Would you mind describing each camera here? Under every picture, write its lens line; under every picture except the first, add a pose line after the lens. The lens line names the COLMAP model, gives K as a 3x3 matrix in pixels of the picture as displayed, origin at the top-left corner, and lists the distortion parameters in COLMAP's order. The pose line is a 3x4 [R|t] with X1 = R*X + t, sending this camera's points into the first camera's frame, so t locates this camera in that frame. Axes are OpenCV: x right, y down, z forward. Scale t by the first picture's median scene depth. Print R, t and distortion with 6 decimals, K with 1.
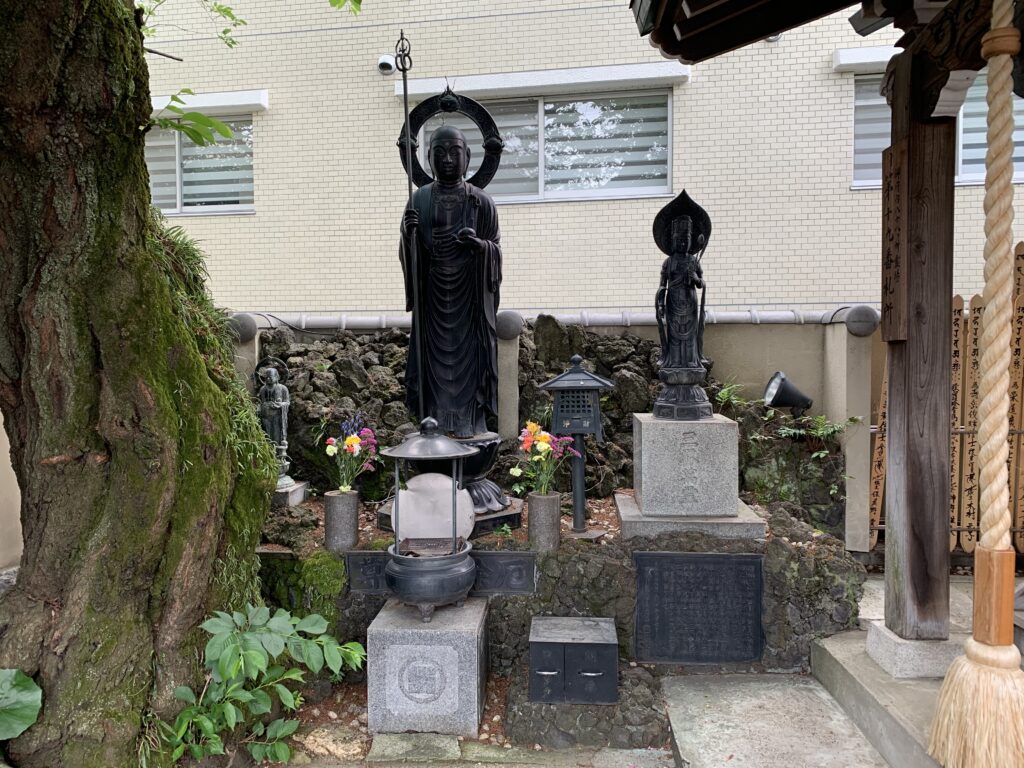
lens RADIAL K [[780.3, 0, 508.5], [0, 780.3, 379.1], [0, 0, 1]] dist [0.010952, -0.005182]
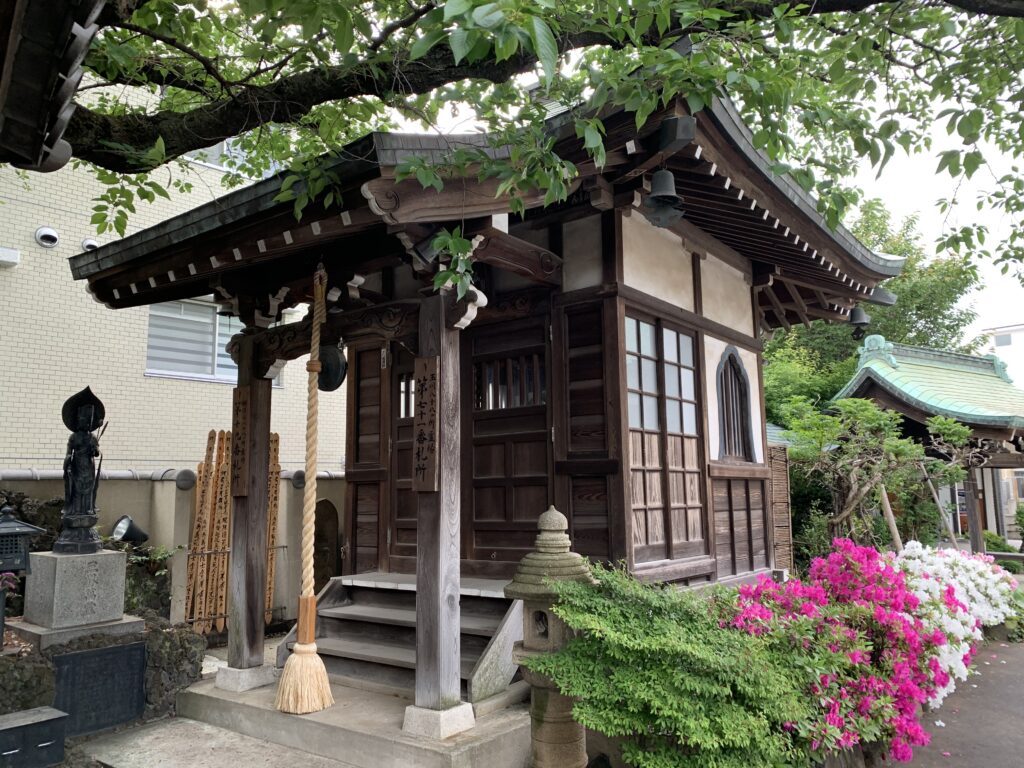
lens RADIAL K [[780.3, 0, 508.5], [0, 780.3, 379.1], [0, 0, 1]] dist [0.010952, -0.005182]
pose [[0.551160, 0.114235, 0.826543, -0.556142], [0.029867, 0.987248, -0.156362, -0.013478], [-0.833865, 0.110867, 0.540720, -0.414928]]
